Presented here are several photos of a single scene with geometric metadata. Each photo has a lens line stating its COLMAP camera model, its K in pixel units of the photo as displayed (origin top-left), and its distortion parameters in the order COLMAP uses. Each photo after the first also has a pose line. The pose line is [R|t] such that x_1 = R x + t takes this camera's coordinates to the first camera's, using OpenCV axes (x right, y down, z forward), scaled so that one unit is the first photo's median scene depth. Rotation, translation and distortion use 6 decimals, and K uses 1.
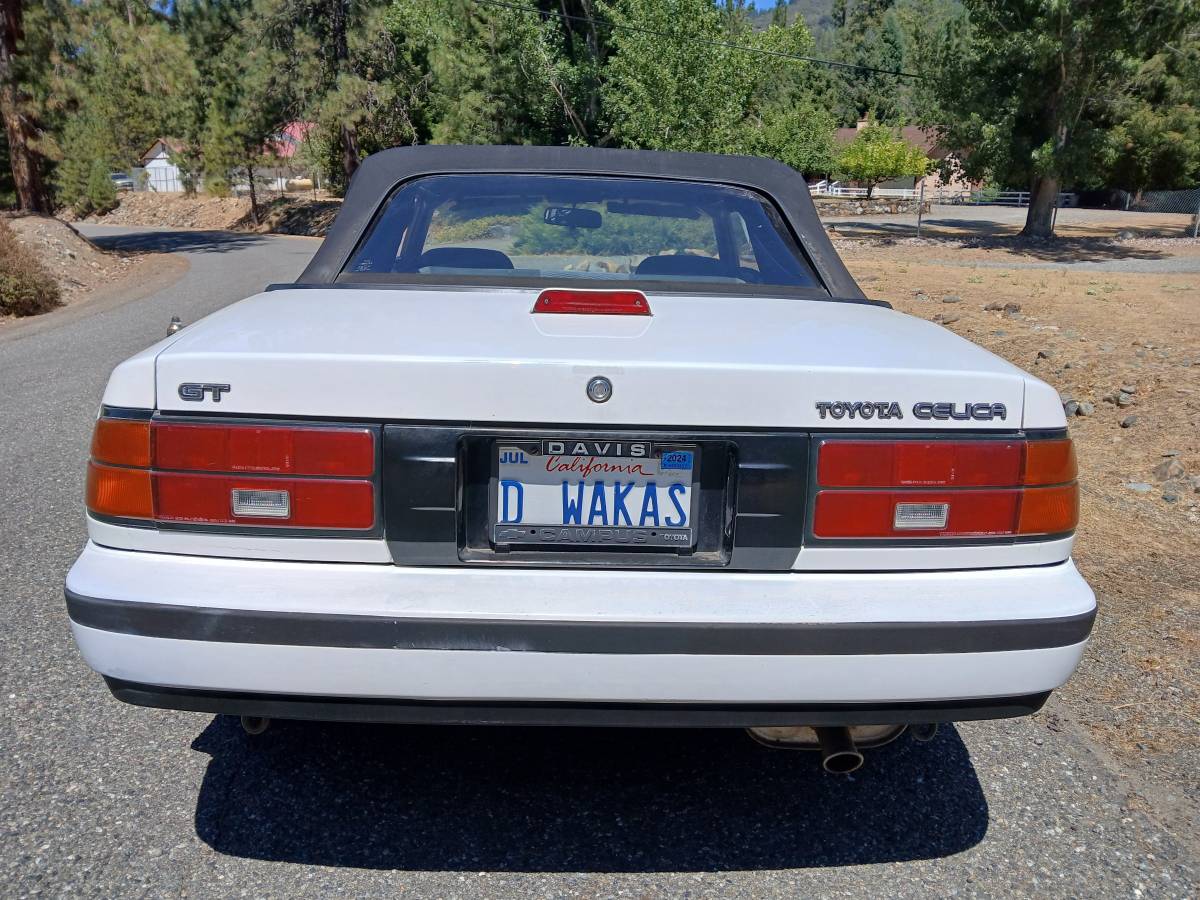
lens RADIAL K [[956.7, 0, 596.6], [0, 956.7, 455.1], [0, 0, 1]] dist [0.032482, -0.080208]
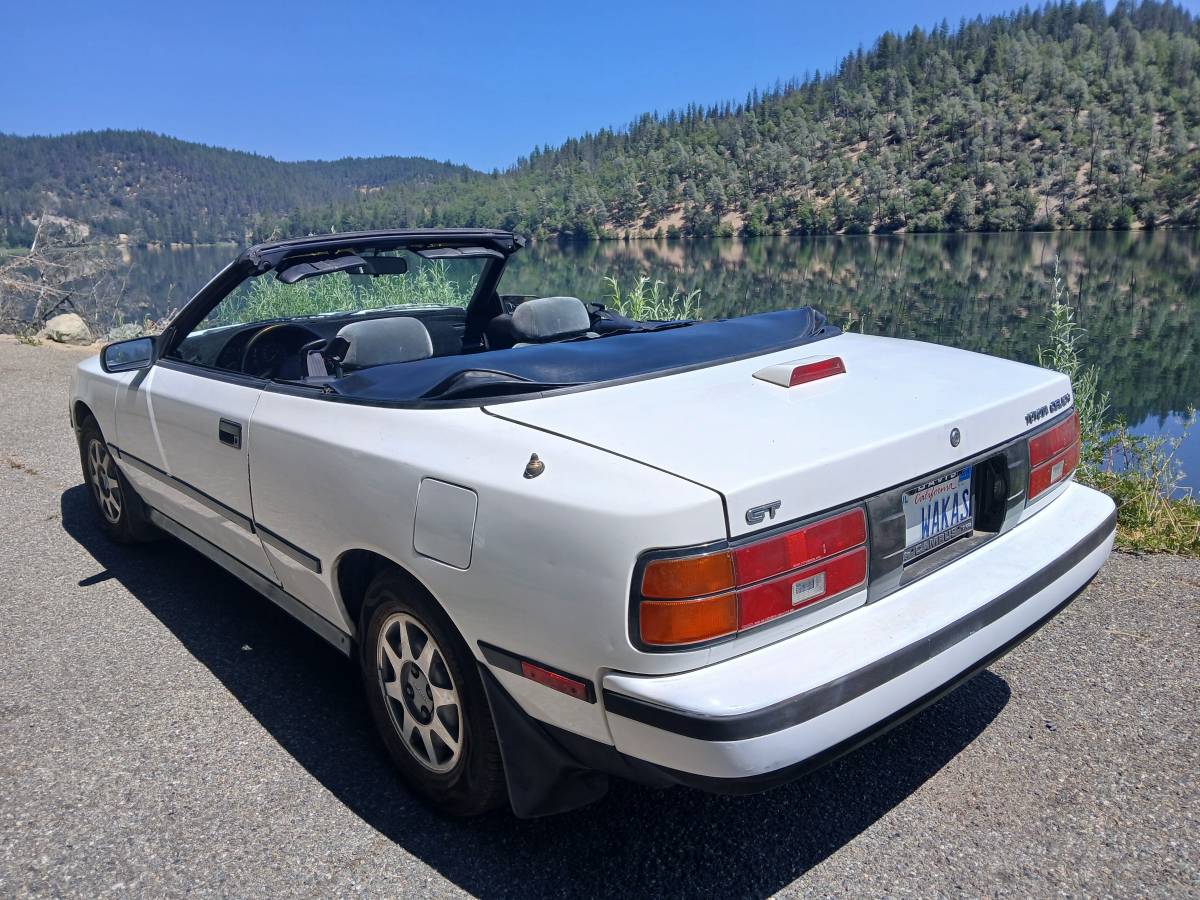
lens RADIAL K [[956.7, 0, 591.3], [0, 956.7, 449.8], [0, 0, 1]] dist [0.032482, -0.080208]
pose [[0.783120, -0.221233, 0.581188, -1.183201], [0.202043, 0.974394, 0.098668, -0.285171], [-0.588135, 0.040156, 0.807766, 0.162995]]
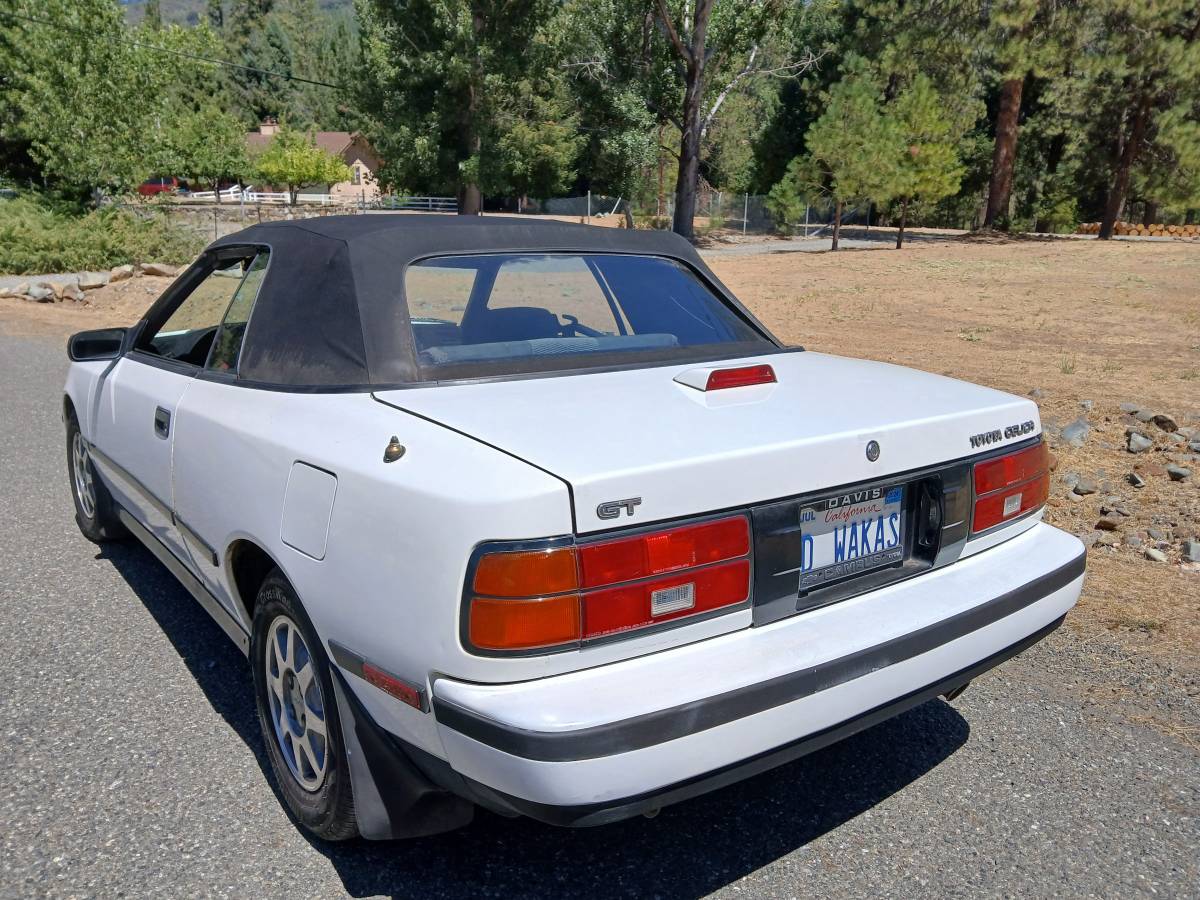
lens RADIAL K [[956.7, 0, 590.2], [0, 956.7, 452.1], [0, 0, 1]] dist [0.032482, -0.080208]
pose [[0.830436, -0.145354, 0.537818, -0.945208], [0.147662, 0.988265, 0.039091, -0.164229], [-0.537189, 0.046953, 0.842154, 0.122713]]
